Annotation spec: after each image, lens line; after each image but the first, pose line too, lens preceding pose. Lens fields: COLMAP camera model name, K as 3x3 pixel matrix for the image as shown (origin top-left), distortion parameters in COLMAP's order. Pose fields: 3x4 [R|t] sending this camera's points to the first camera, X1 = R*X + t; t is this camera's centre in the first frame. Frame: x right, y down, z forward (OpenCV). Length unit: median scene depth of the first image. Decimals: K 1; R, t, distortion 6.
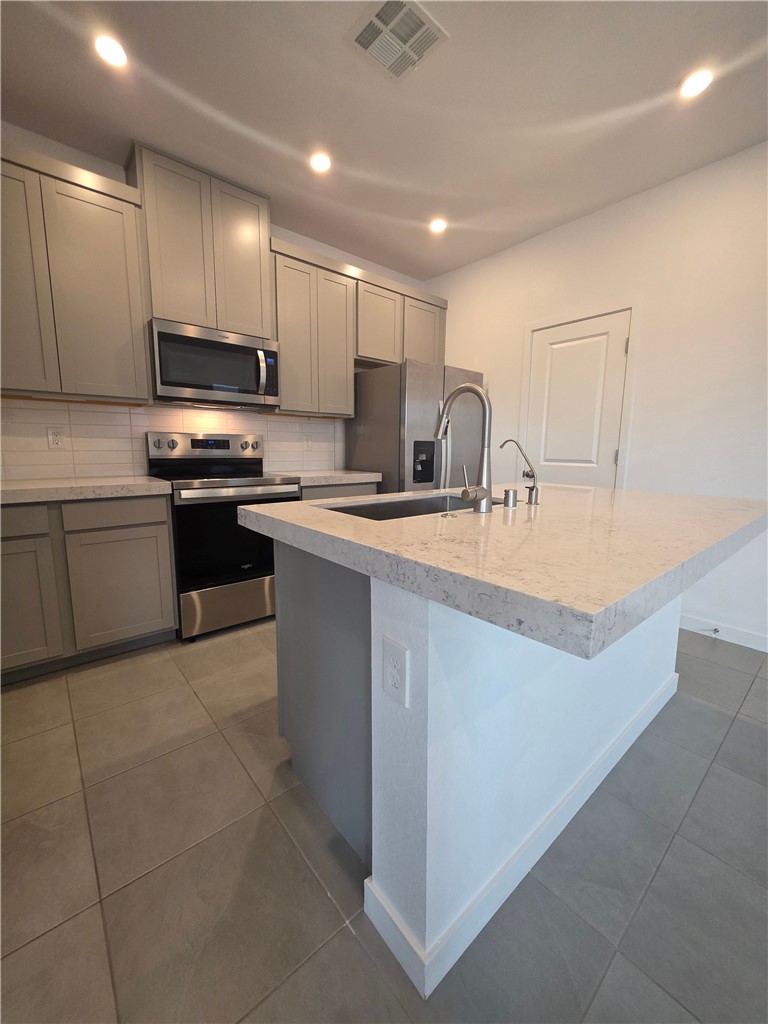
lens RADIAL K [[410.6, 0, 386.4], [0, 410.6, 505.9], [0, 0, 1]] dist [0.002667, 0.000069]
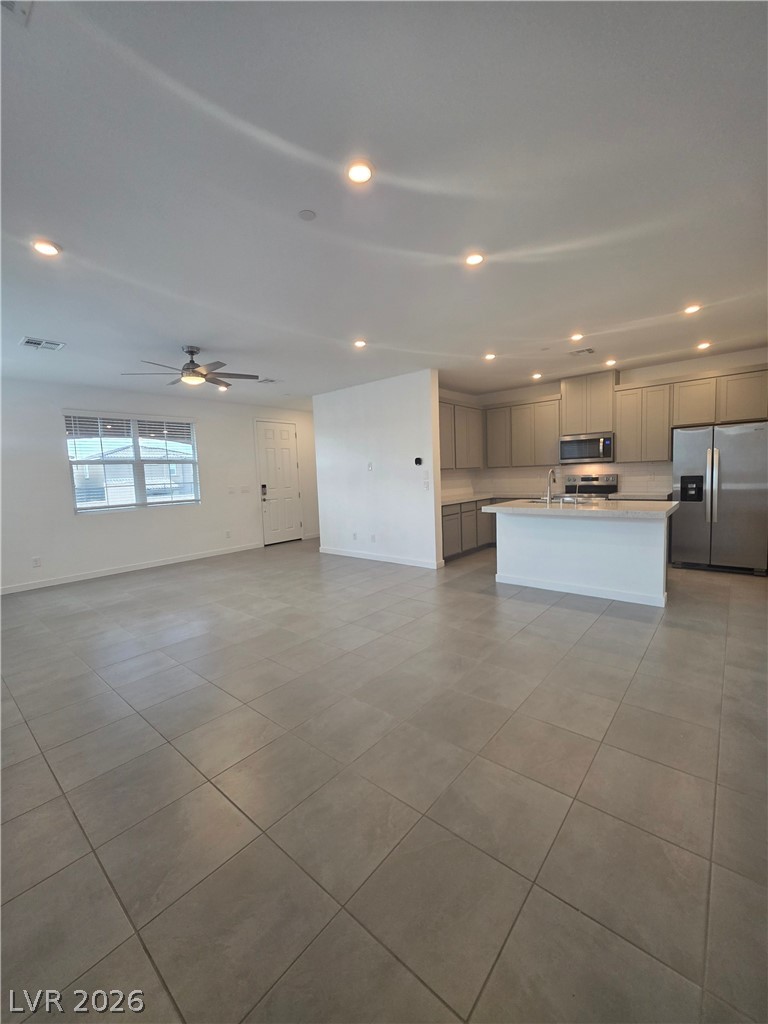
lens RADIAL K [[410.6, 0, 386.4], [0, 410.6, 505.9], [0, 0, 1]] dist [0.002667, 0.000069]
pose [[0.155018, 0.063027, -0.985899, 1.744414], [-0.101838, 0.993666, 0.047511, 0.005327], [0.982649, 0.093037, 0.160454, -0.496822]]
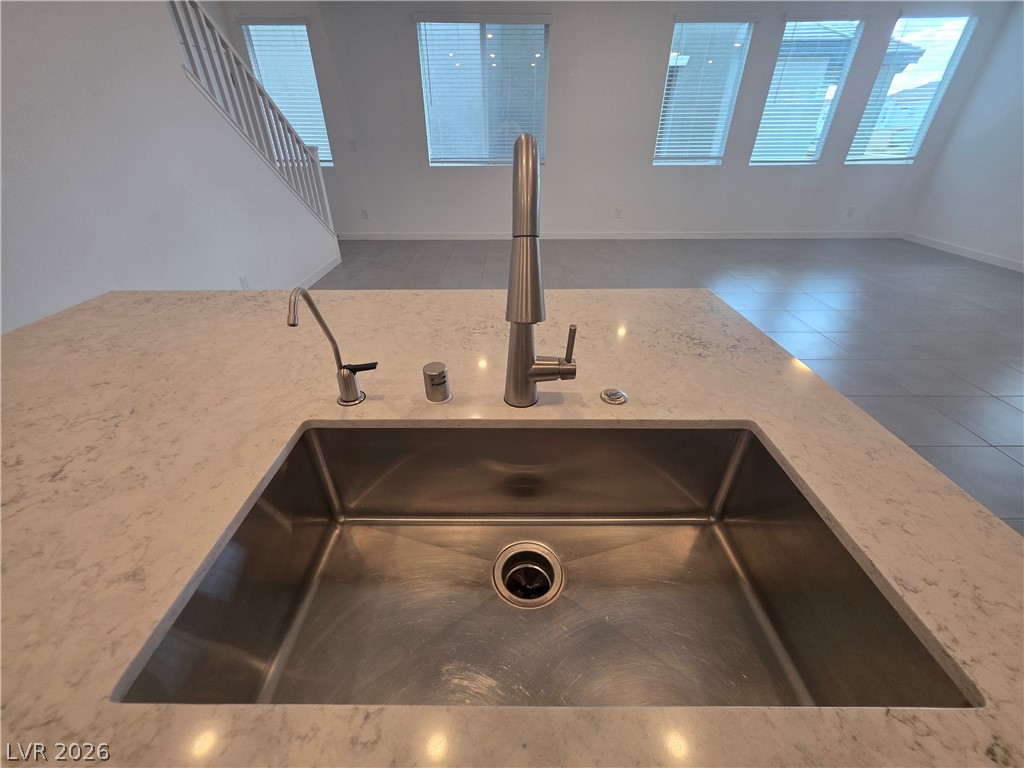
lens RADIAL K [[410.6, 0, 507.6], [0, 410.6, 382.7], [0, 0, 1]] dist [0.002667, 0.000069]
pose [[-0.758086, -0.349076, 0.550864, -0.023899], [0.089185, 0.781256, 0.617806, -0.165253], [-0.646027, 0.517479, -0.561128, 0.620970]]
